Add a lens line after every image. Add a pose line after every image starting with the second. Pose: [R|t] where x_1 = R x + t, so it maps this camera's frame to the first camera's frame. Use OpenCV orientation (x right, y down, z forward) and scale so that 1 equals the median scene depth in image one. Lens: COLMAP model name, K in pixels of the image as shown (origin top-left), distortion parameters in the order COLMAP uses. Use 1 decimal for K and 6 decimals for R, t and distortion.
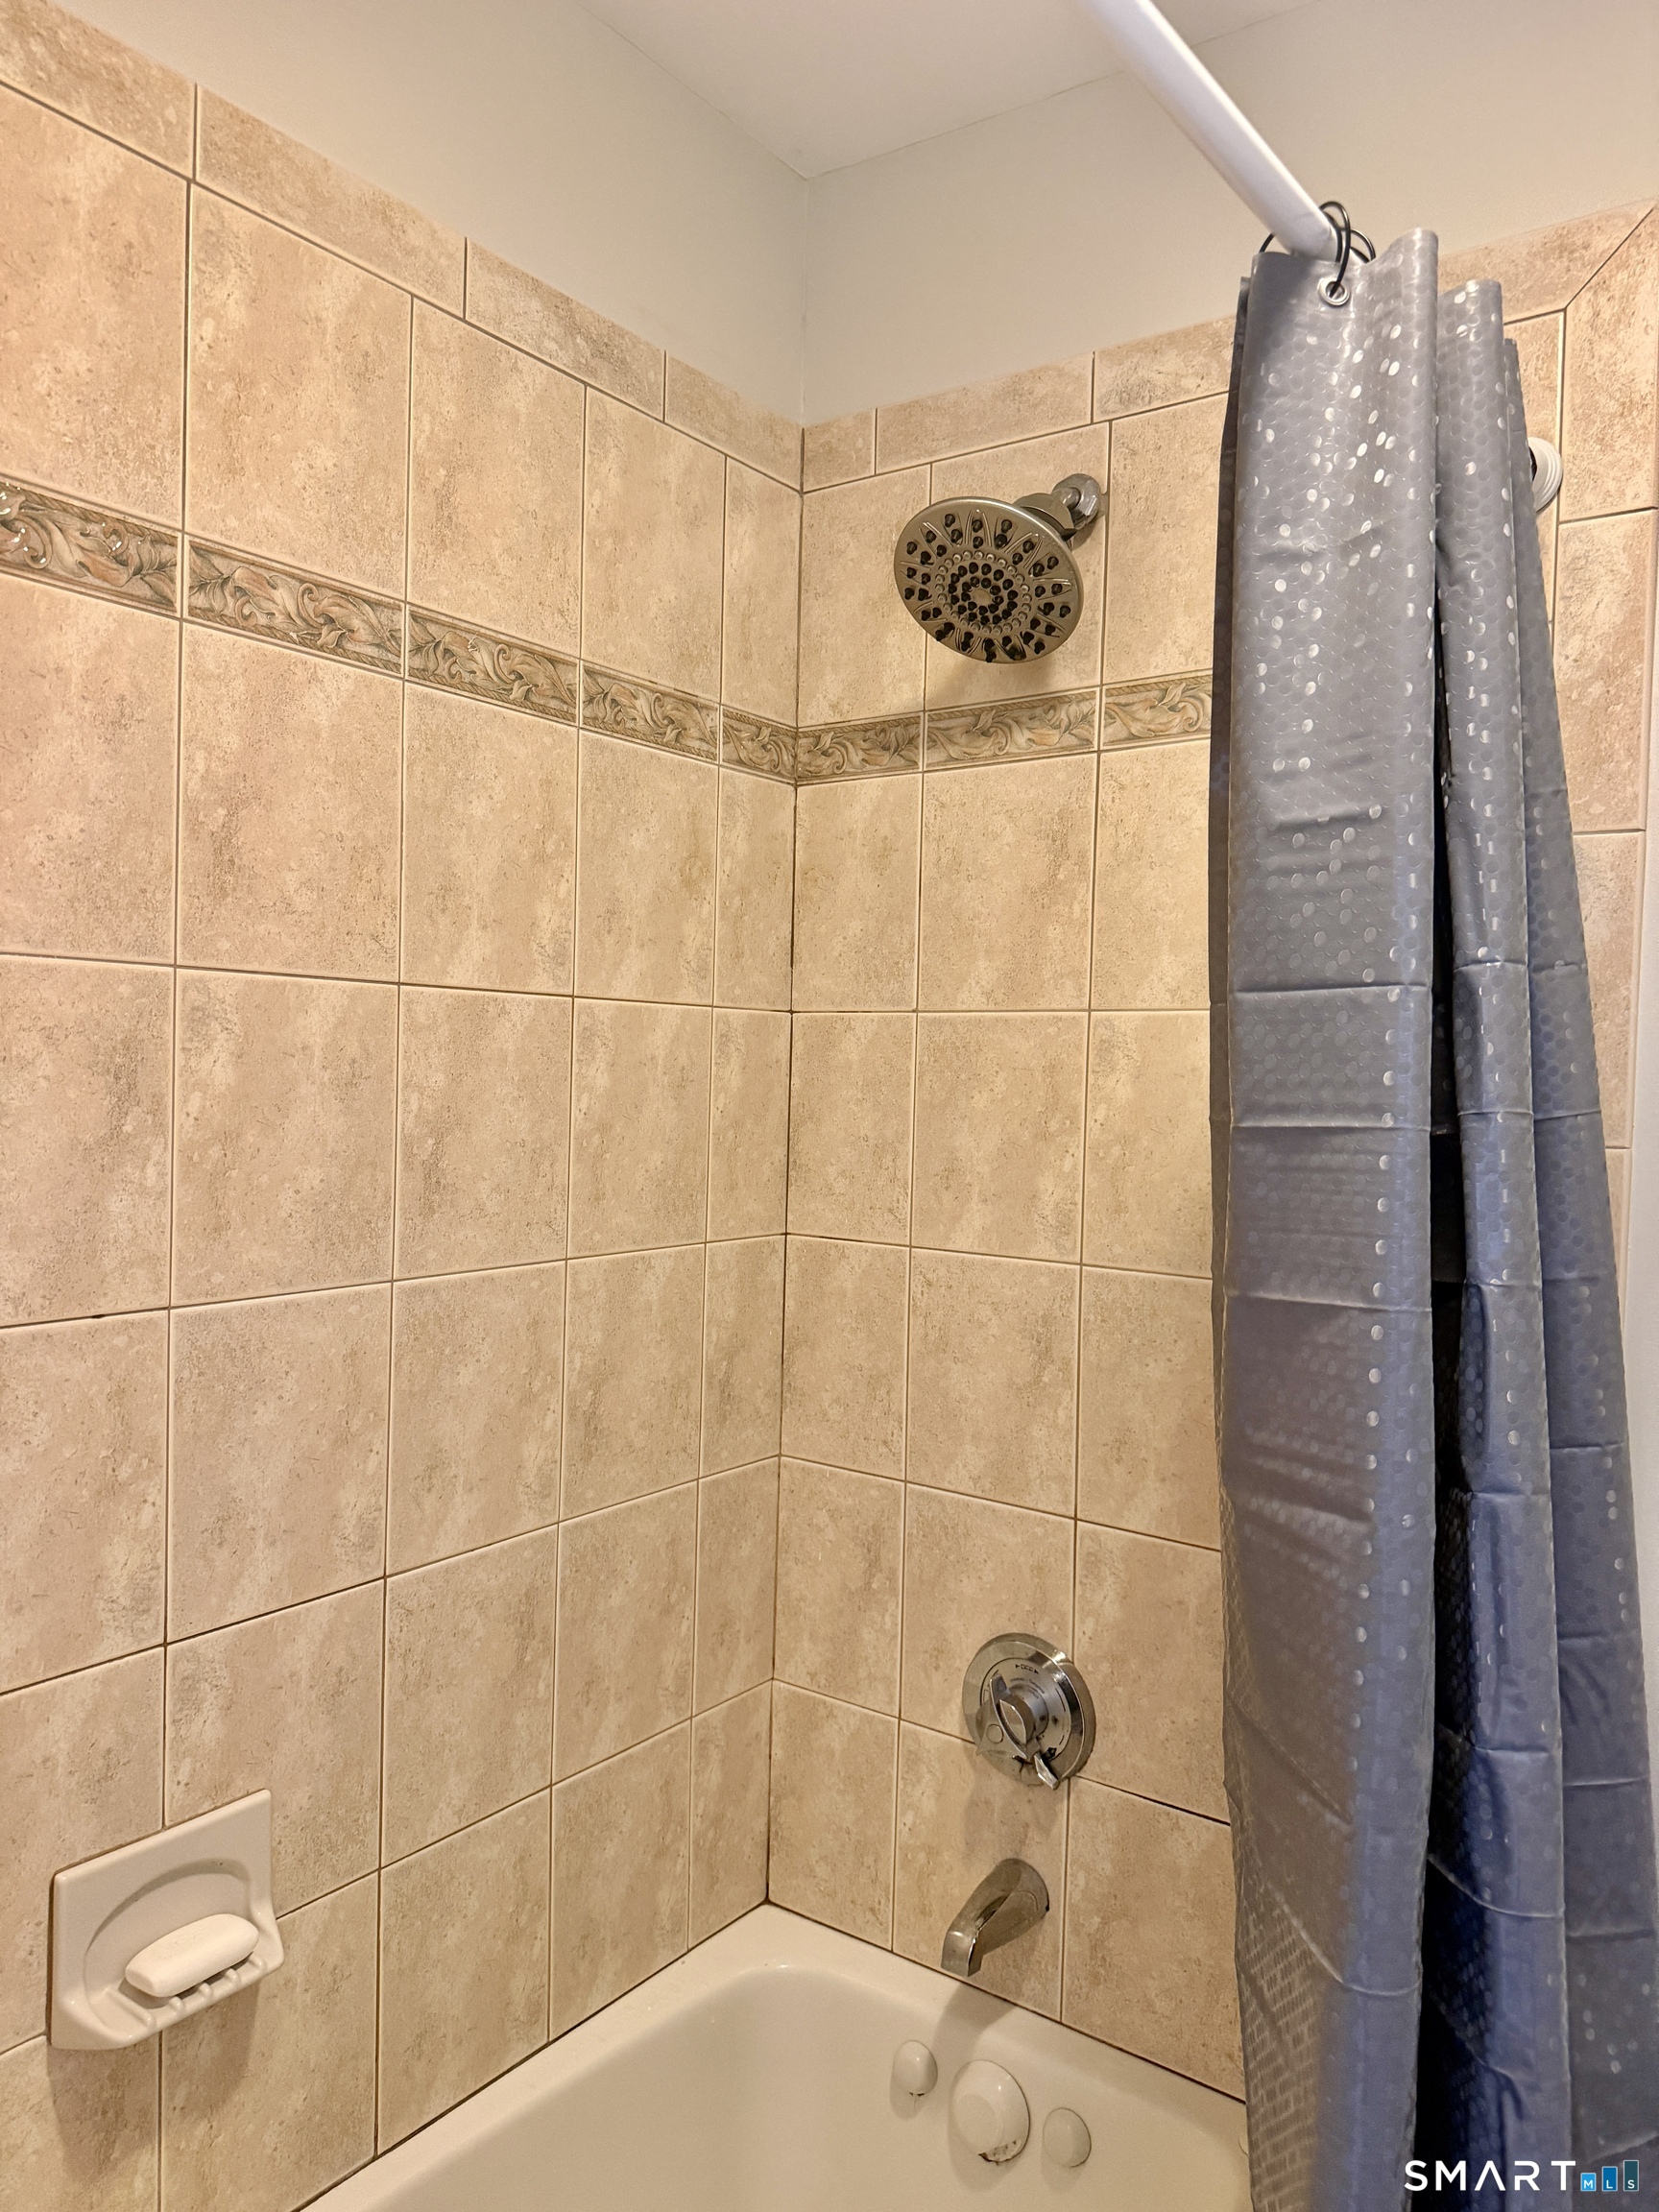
lens RADIAL K [[1585.5, 0, 839.8], [0, 1585.5, 1088.9], [0, 0, 1]] dist [0.068193, -0.064568]
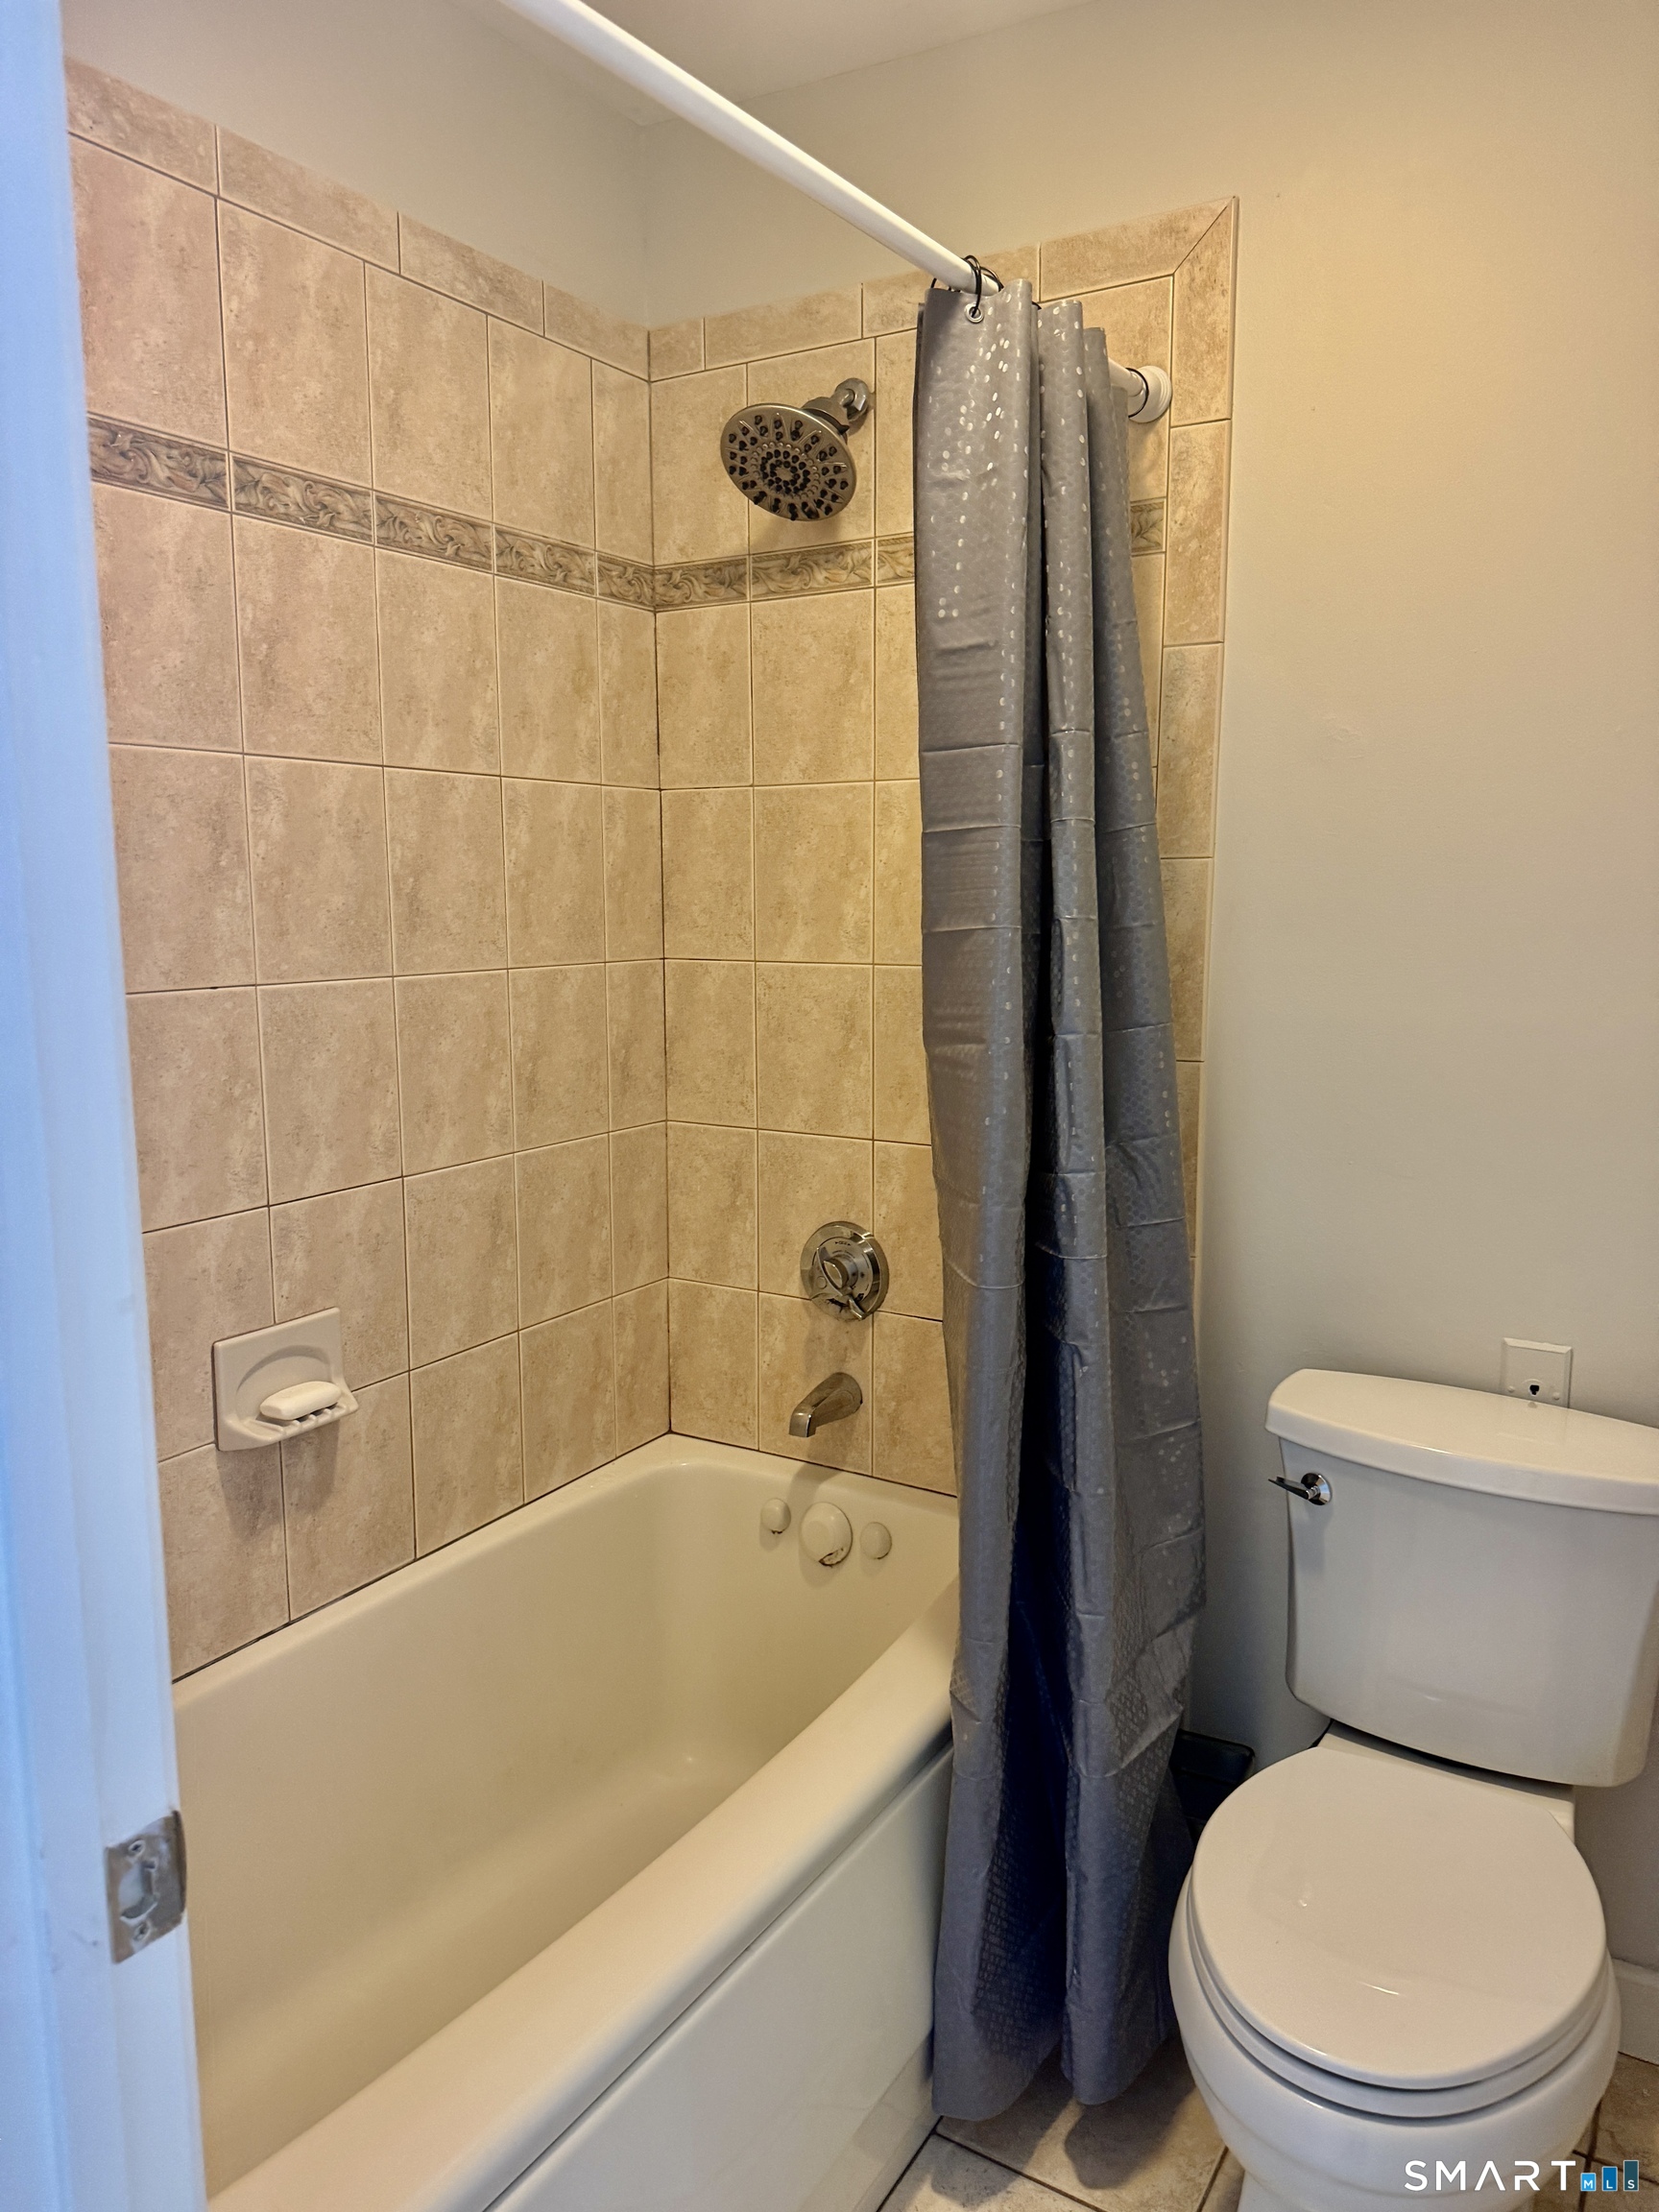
lens RADIAL K [[1585.5, 0, 838.3], [0, 1585.5, 1108.3], [0, 0, 1]] dist [0.068193, -0.064568]
pose [[0.996446, -0.038533, 0.074908, 0.011109], [0.028491, 0.991001, 0.130784, 0.062634], [-0.079273, -0.128185, 0.988577, -0.494583]]
